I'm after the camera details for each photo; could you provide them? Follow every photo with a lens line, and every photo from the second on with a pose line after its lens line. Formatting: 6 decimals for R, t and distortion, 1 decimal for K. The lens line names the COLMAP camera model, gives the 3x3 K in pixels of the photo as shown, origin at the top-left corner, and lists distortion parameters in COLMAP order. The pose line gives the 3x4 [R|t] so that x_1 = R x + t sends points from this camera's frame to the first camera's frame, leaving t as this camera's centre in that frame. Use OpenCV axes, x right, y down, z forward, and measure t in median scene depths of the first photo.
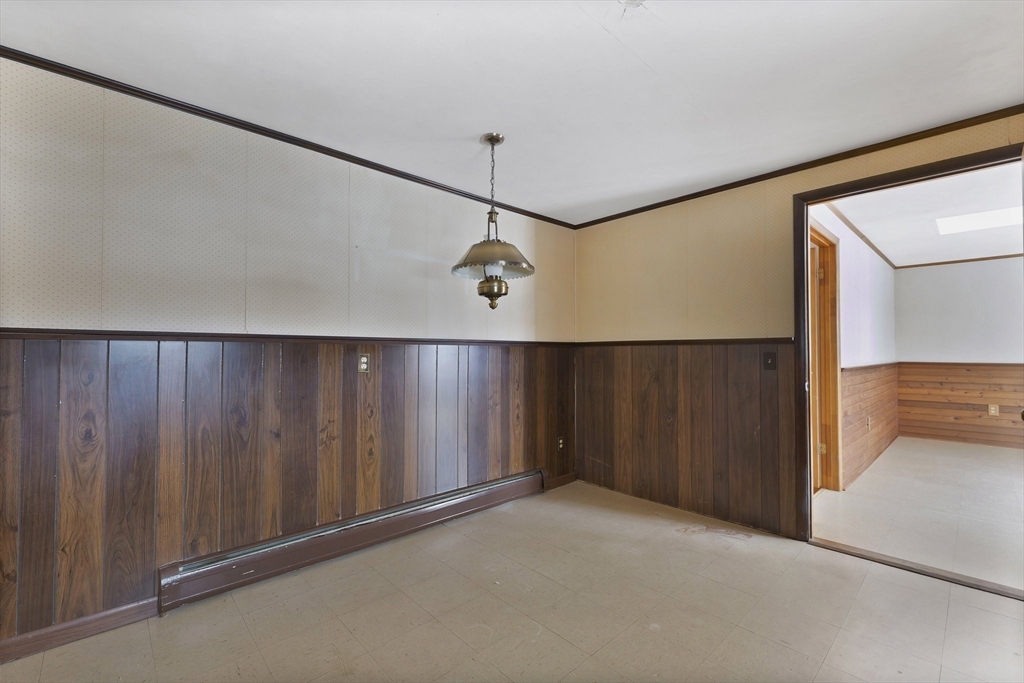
lens RADIAL K [[443.2, 0, 506.1], [0, 443.2, 342.2], [0, 0, 1]] dist [-0.000063, 0.000068]
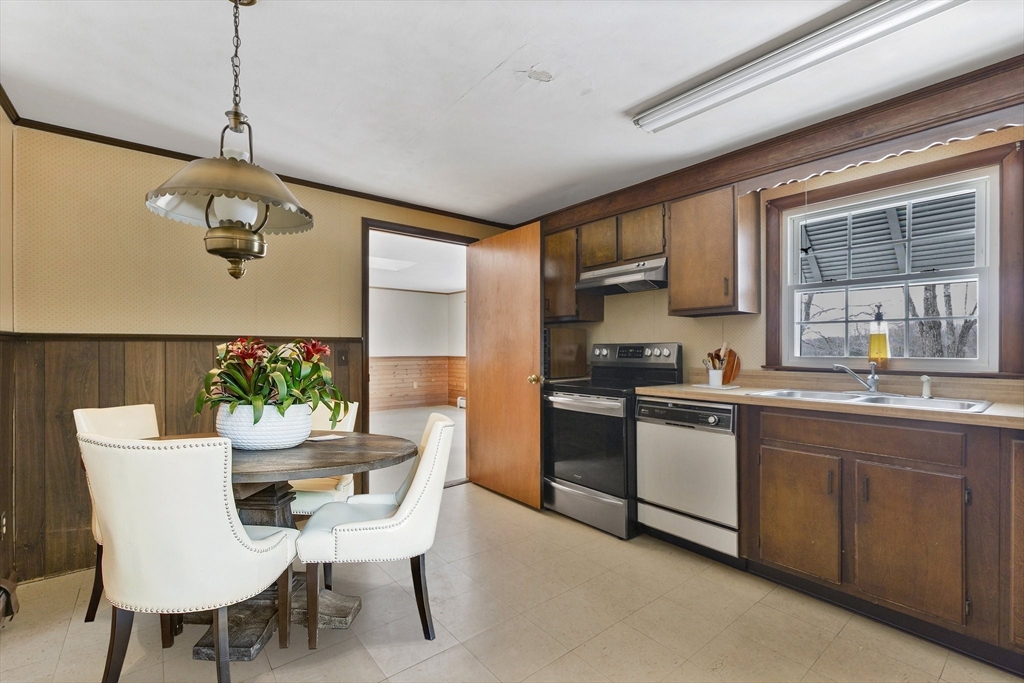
lens RADIAL K [[443.2, 0, 506.1], [0, 443.2, 342.2], [0, 0, 1]] dist [-0.000063, 0.000068]
pose [[0.071402, 0.012323, 0.997371, -0.496943], [-0.022698, 0.999685, -0.010727, 0.005476], [-0.997189, -0.021872, 0.071659, 0.520167]]
